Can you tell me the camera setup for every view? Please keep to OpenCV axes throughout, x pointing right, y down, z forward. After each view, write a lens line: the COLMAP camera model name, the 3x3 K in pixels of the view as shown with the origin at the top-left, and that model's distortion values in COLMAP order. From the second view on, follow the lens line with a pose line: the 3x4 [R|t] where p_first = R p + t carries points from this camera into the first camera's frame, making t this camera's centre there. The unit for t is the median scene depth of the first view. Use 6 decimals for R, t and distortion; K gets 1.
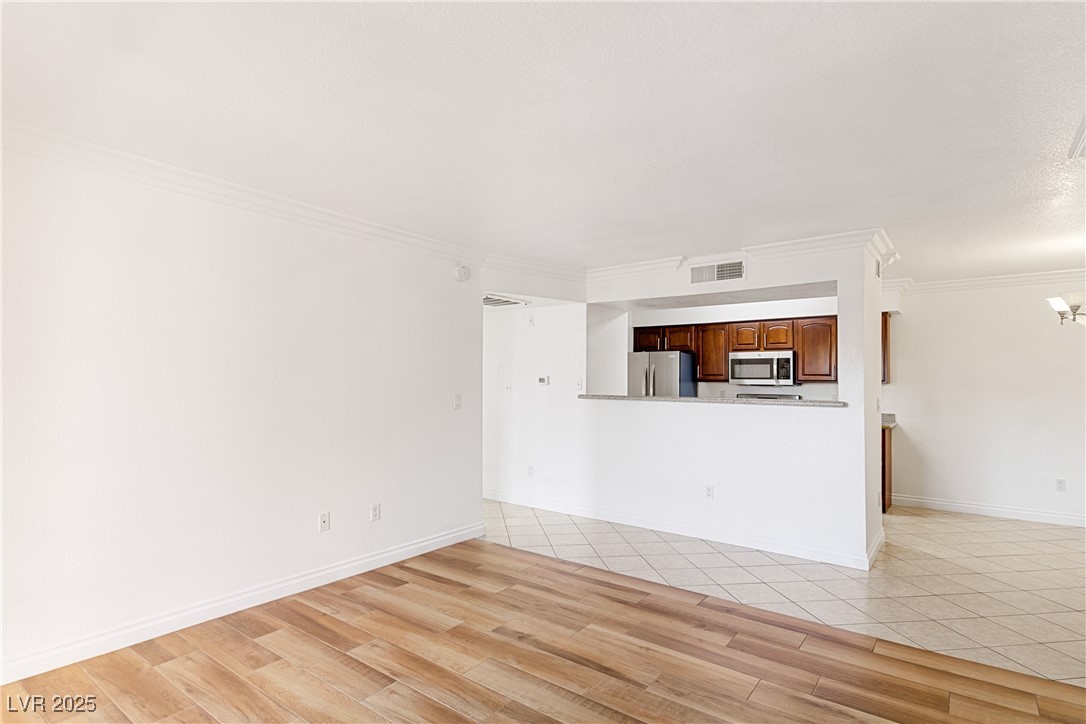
lens RADIAL K [[548.0, 0, 551.9], [0, 548.0, 369.4], [0, 0, 1]] dist [0.015613, -0.001099]
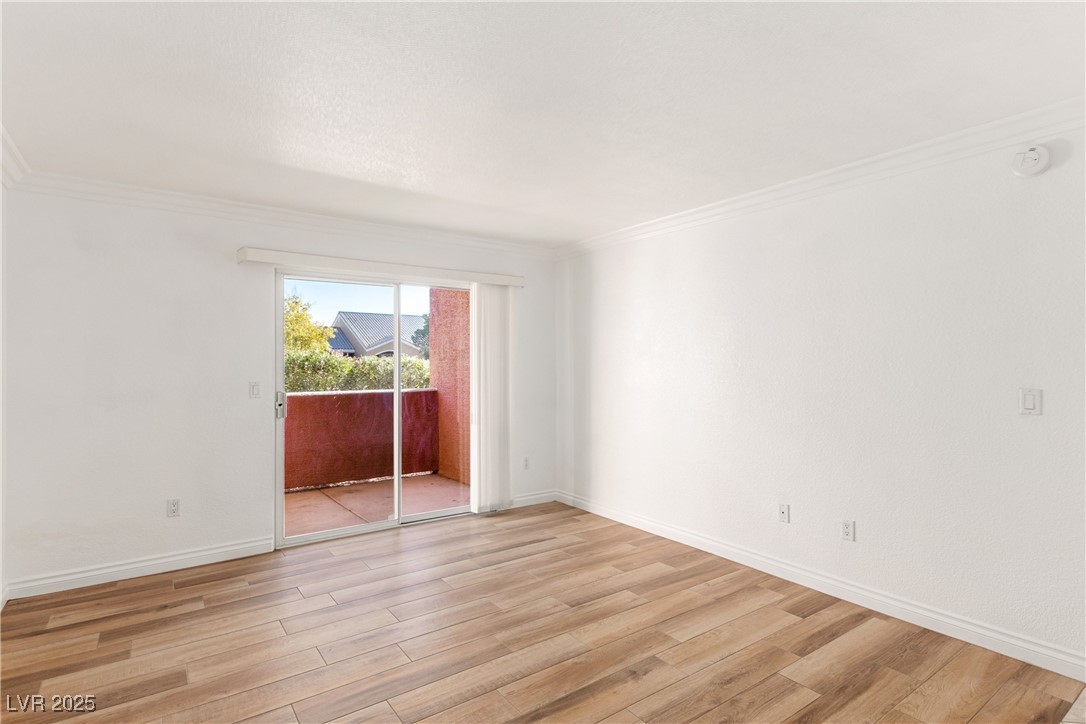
lens RADIAL K [[548.0, 0, 551.9], [0, 548.0, 369.4], [0, 0, 1]] dist [0.015613, -0.001099]
pose [[-0.293246, -0.001468, -0.956036, 0.696195], [0.015022, 0.999868, -0.006143, 0.033445], [0.955919, -0.016164, -0.293185, 1.025684]]
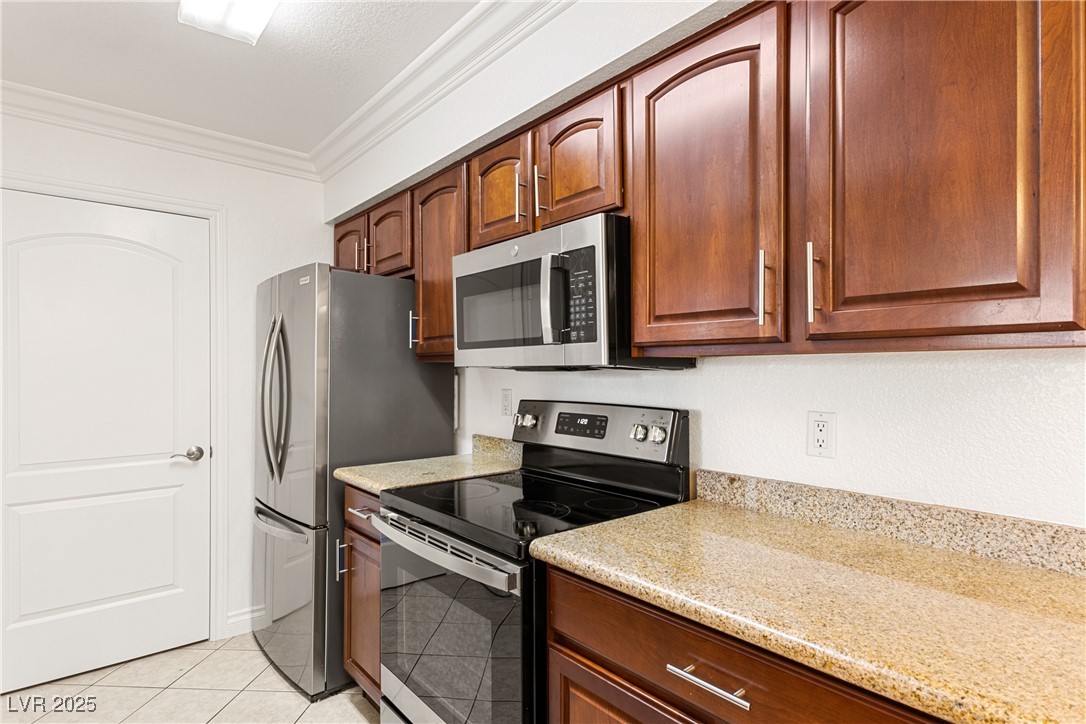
lens RADIAL K [[569.3, 0, 546.5], [0, 569.3, 367.4], [0, 0, 1]] dist [0.014500, 0.000747]
pose [[0.975414, -0.010424, -0.220135, 0.952552], [0.014136, 0.999783, 0.015291, 0.050468], [0.219928, -0.018027, 0.975350, 1.575328]]
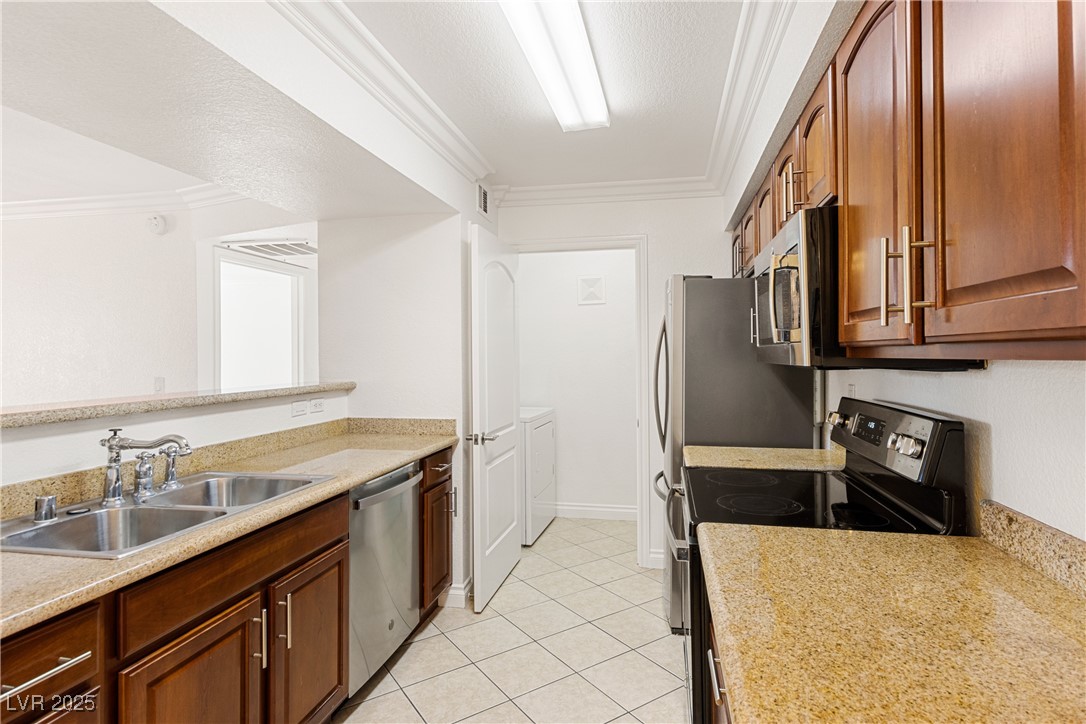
lens RADIAL K [[568.2, 0, 552.9], [0, 568.2, 350.6], [0, 0, 1]] dist [0.002934, 0.000014]
pose [[0.431803, -0.016621, -0.901815, 1.217592], [0.029841, 0.999546, -0.004134, 0.039882], [0.901474, -0.025126, 0.432103, 1.668320]]
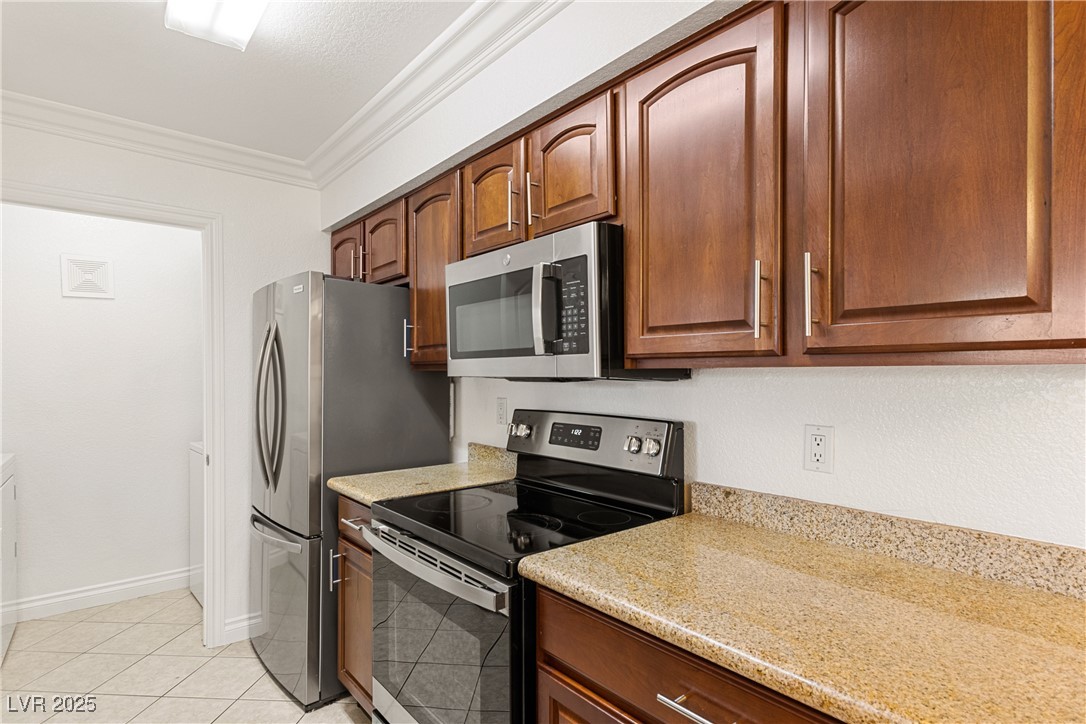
lens RADIAL K [[557.5, 0, 545.2], [0, 557.5, 374.5], [0, 0, 1]] dist [0.014342, -0.002406]
pose [[0.974214, -0.009198, -0.225439, 0.956832], [0.014701, 0.999633, 0.022740, 0.043161], [0.225147, -0.025467, 0.973992, 1.596699]]
